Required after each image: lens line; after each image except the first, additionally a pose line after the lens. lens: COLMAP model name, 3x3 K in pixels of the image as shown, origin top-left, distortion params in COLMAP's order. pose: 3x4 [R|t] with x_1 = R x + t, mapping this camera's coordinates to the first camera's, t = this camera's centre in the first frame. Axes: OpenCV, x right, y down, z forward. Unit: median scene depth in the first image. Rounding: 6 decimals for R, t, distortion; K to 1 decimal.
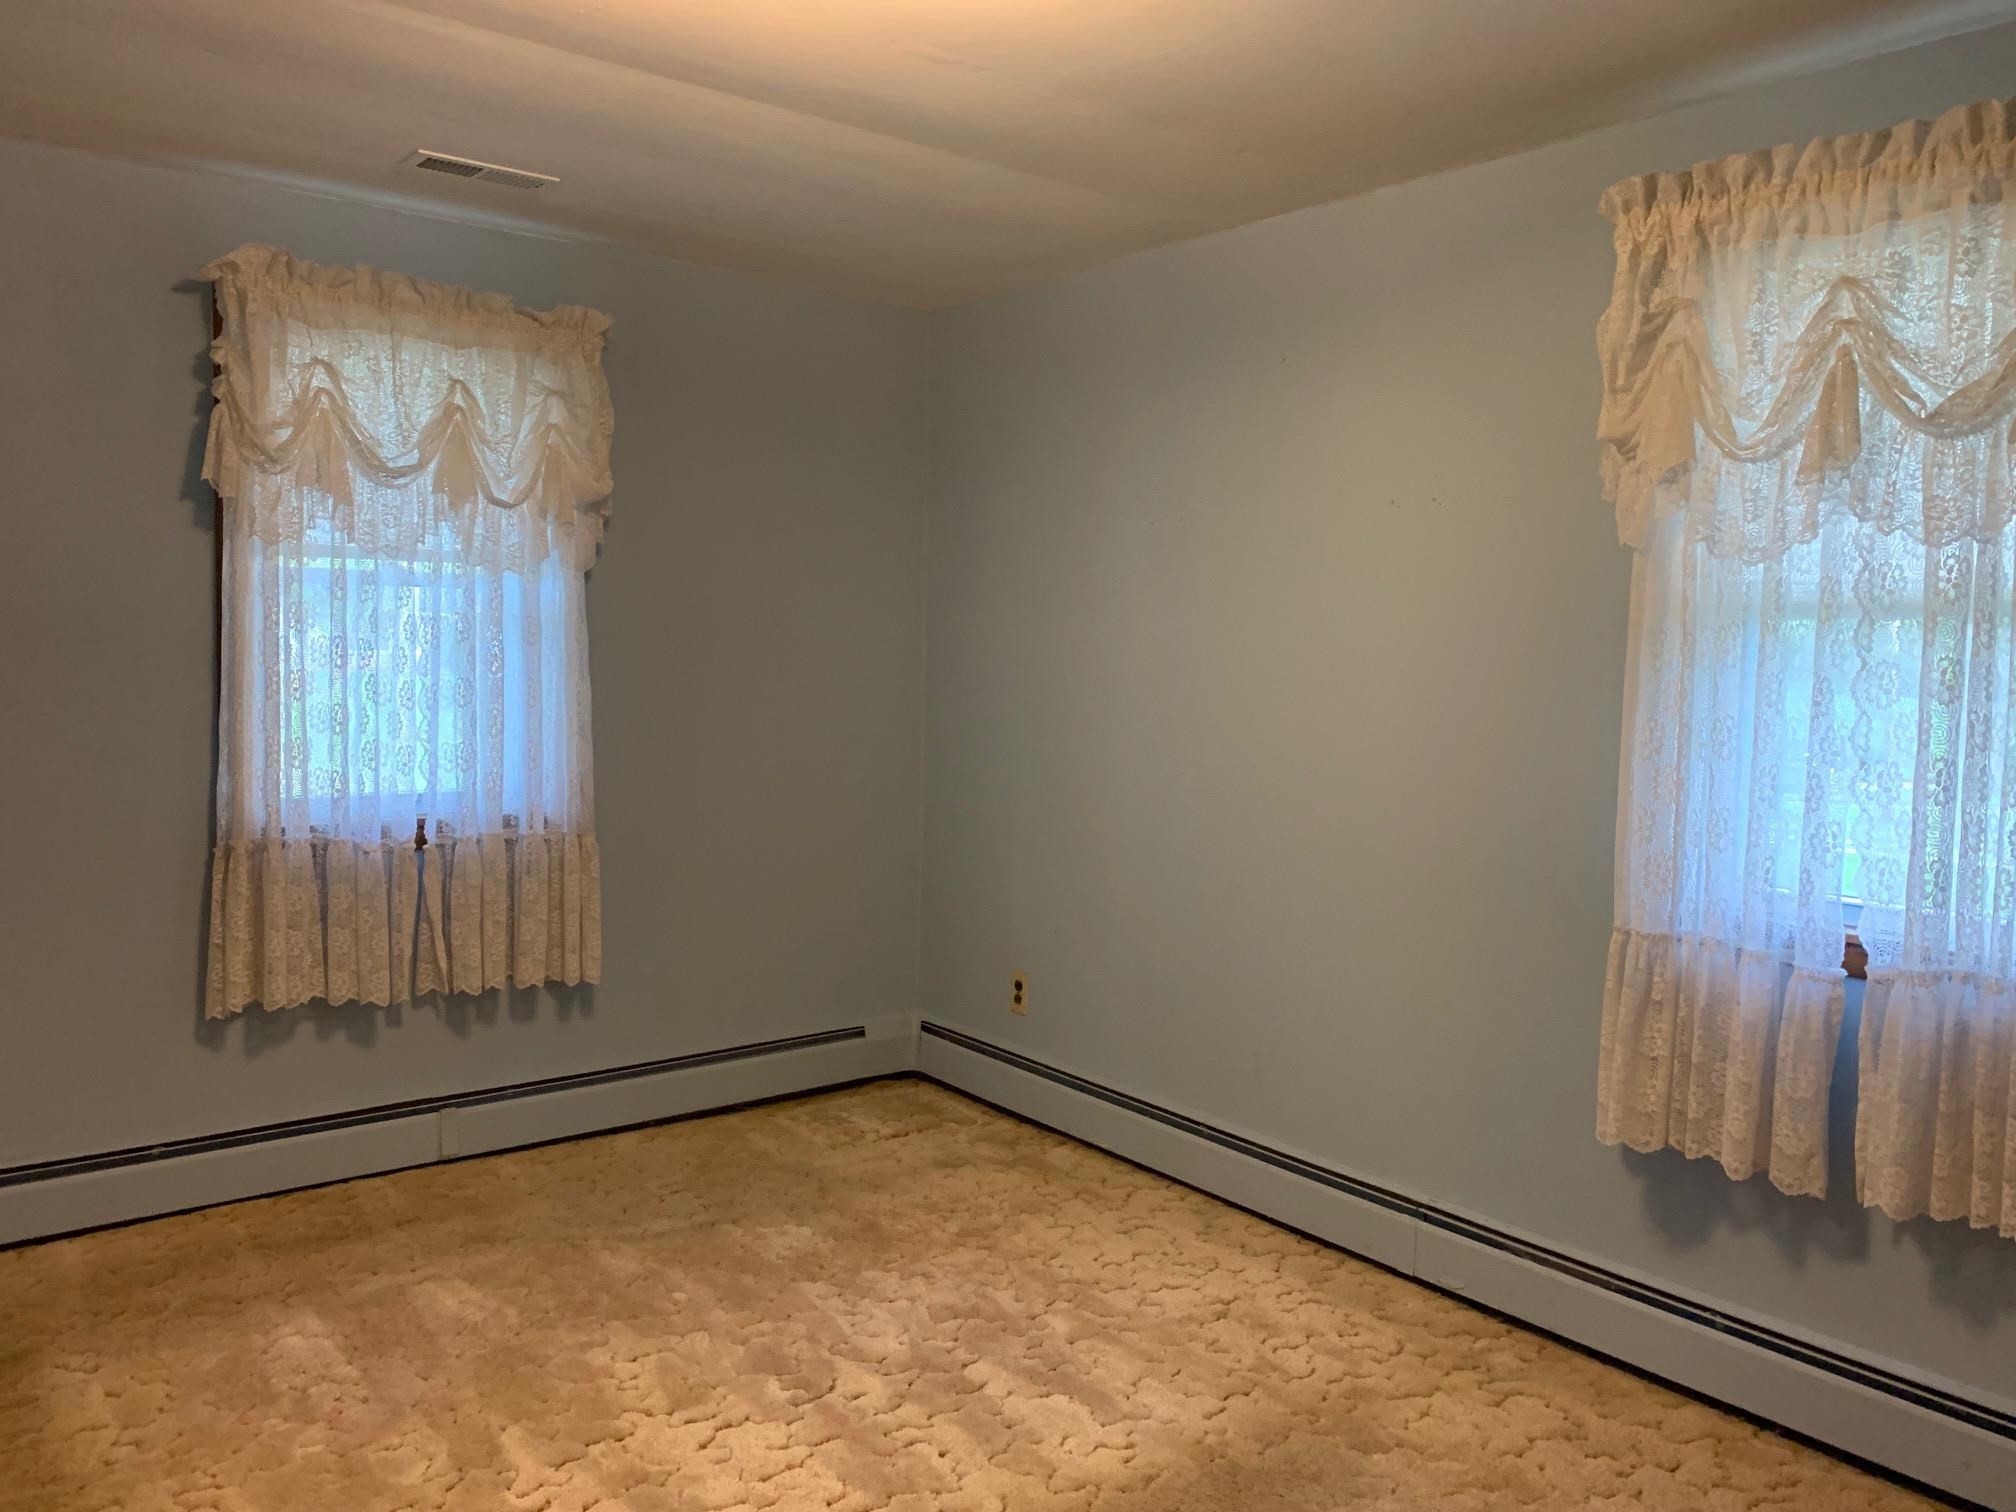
lens RADIAL K [[1558.1, 0, 1001.0], [0, 1558.1, 735.9], [0, 0, 1]] dist [0.045785, -0.050927]
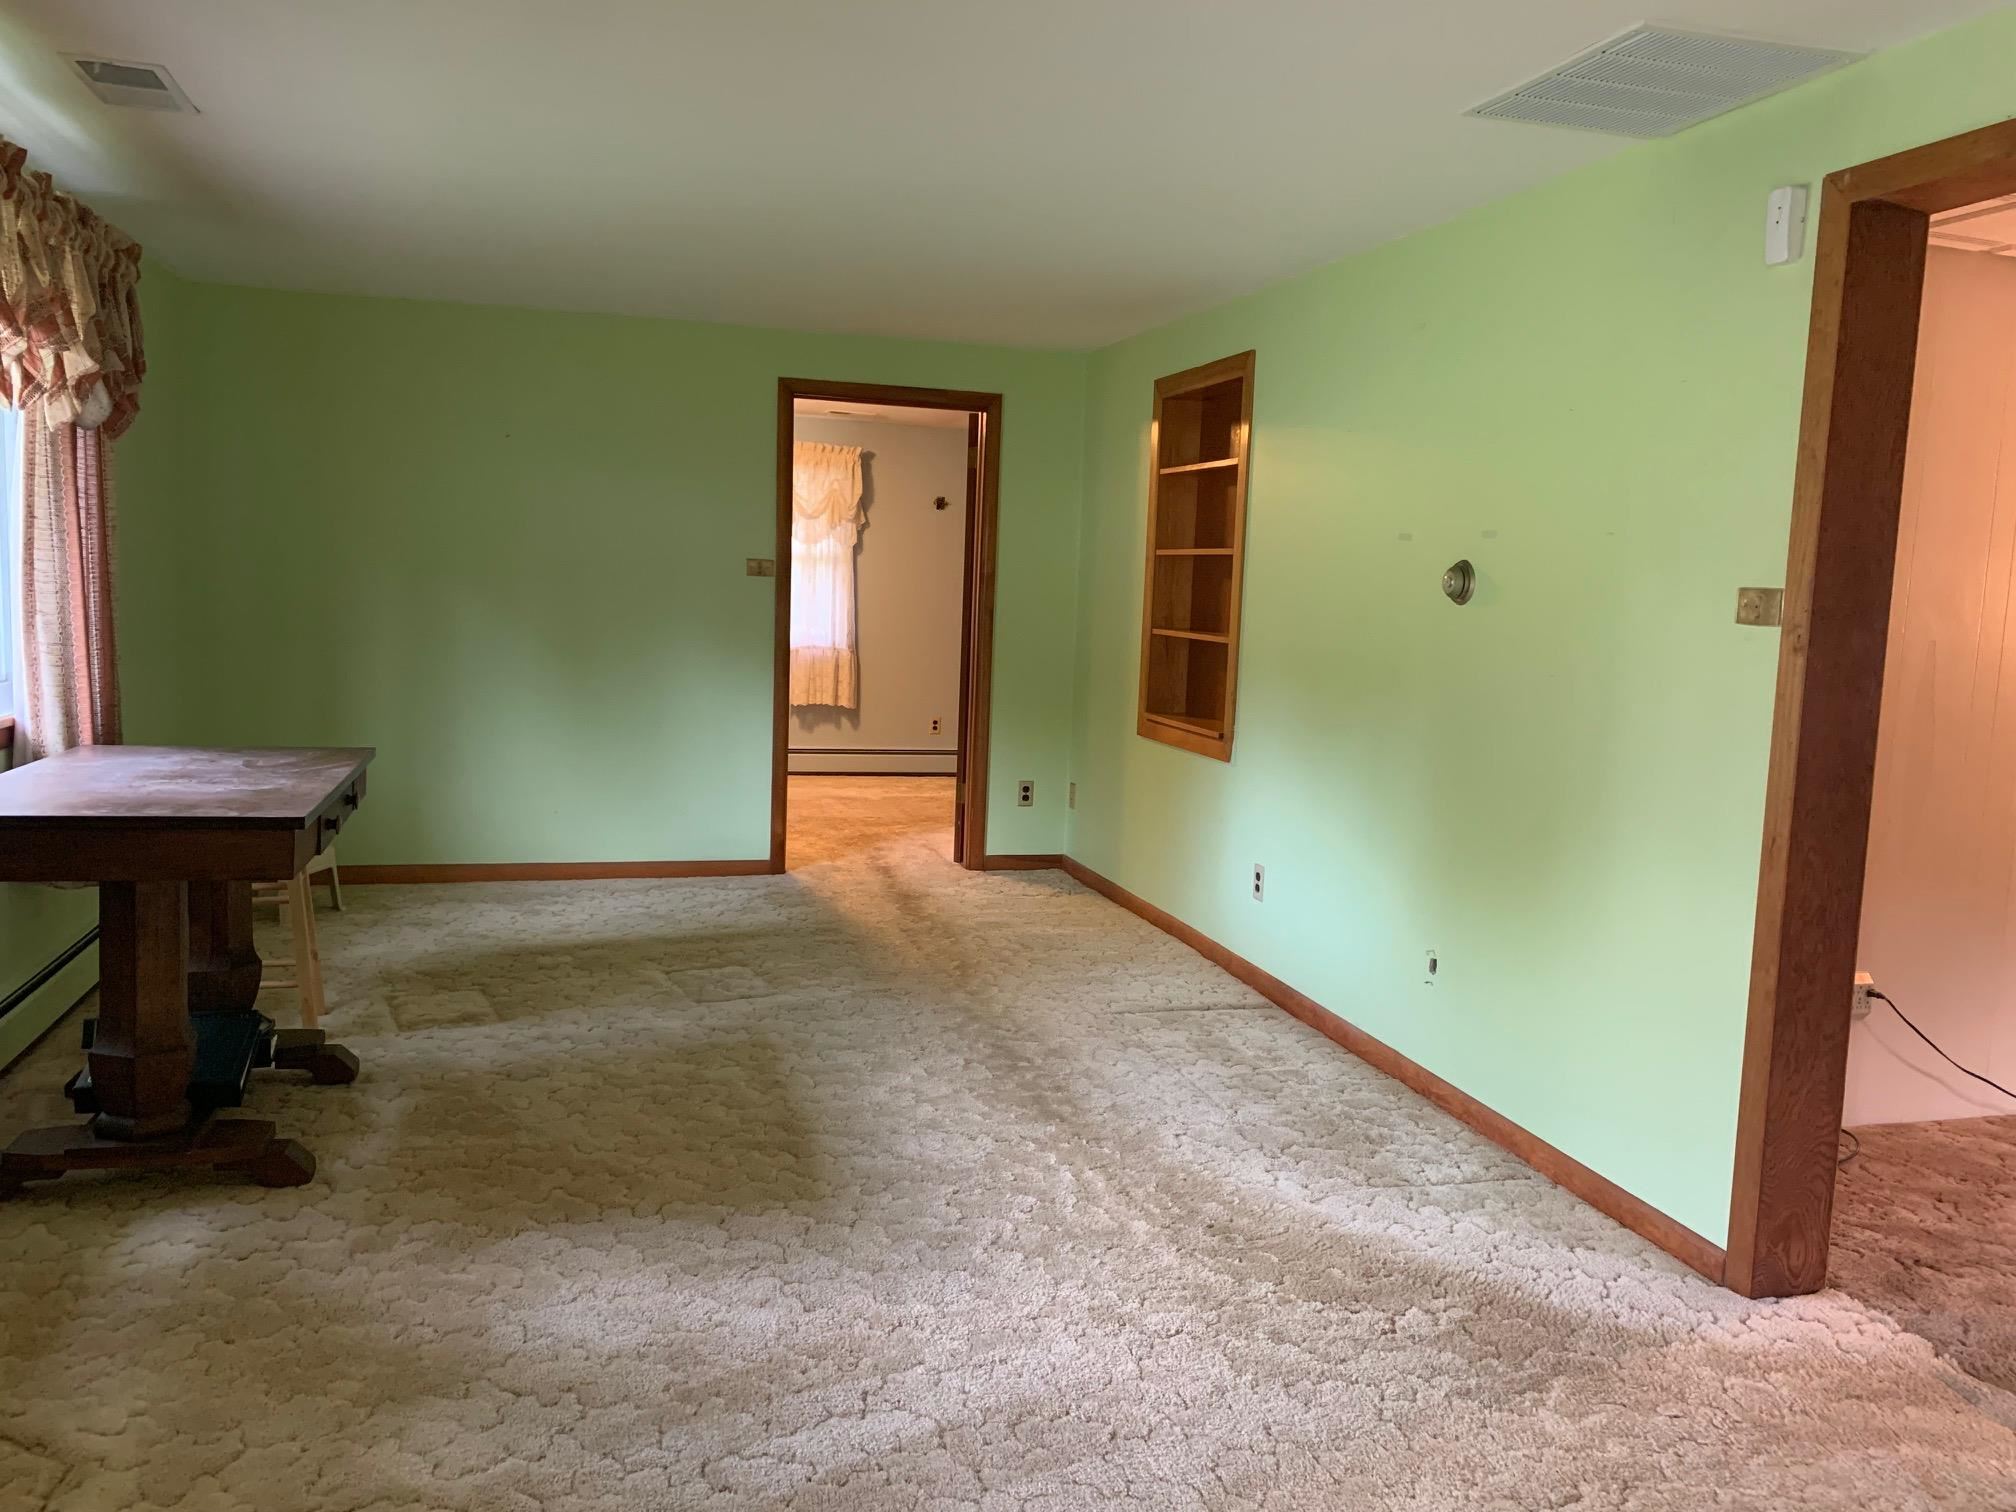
lens RADIAL K [[1557.4, 0, 1006.7], [0, 1557.4, 748.2], [0, 0, 1]] dist [0.127244, -0.163221]
pose [[0.373839, -0.109774, 0.920975, -2.906766], [0.024400, 0.993792, 0.108549, -0.017965], [-0.927173, -0.018108, 0.374197, -1.004335]]
